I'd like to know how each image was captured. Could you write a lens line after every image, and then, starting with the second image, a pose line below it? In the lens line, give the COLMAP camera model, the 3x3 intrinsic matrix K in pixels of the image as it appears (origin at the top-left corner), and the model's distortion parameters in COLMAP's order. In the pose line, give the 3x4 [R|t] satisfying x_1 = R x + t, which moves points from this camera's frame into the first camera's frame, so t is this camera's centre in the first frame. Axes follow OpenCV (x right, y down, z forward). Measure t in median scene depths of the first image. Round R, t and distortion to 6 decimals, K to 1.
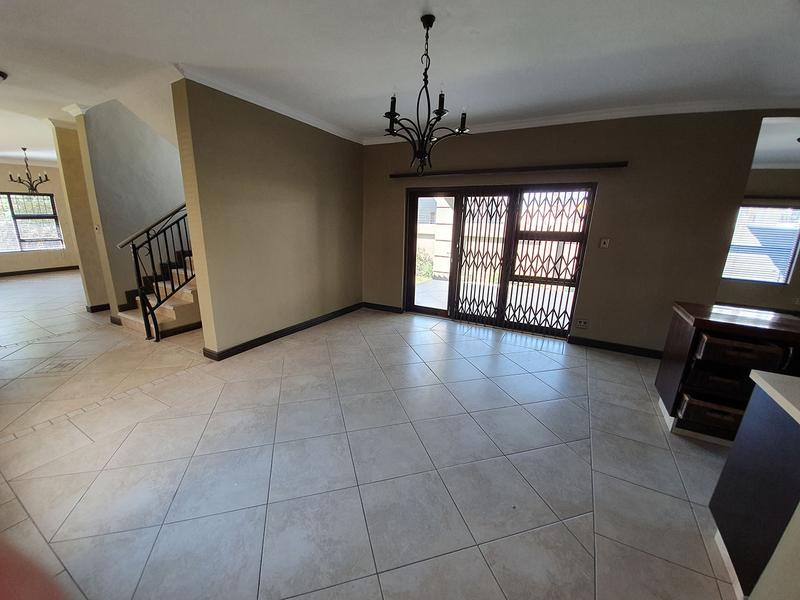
lens RADIAL K [[315.3, 0, 402.9], [0, 315.3, 299.6], [0, 0, 1]] dist [-0.021783, -0.000675]
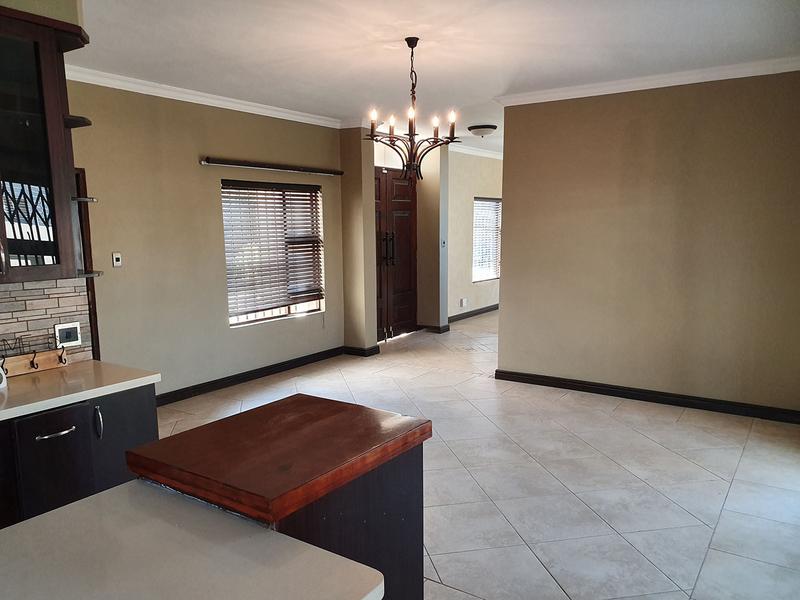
lens RADIAL K [[616.7, 0, 399.8], [0, 616.7, 300.6], [0, 0, 1]] dist [0.015791, -0.026949]
pose [[-0.098569, 0.093953, -0.990685, 2.102072], [-0.227353, 0.967077, 0.114334, -0.300258], [0.968811, 0.236505, -0.073964, 1.286241]]
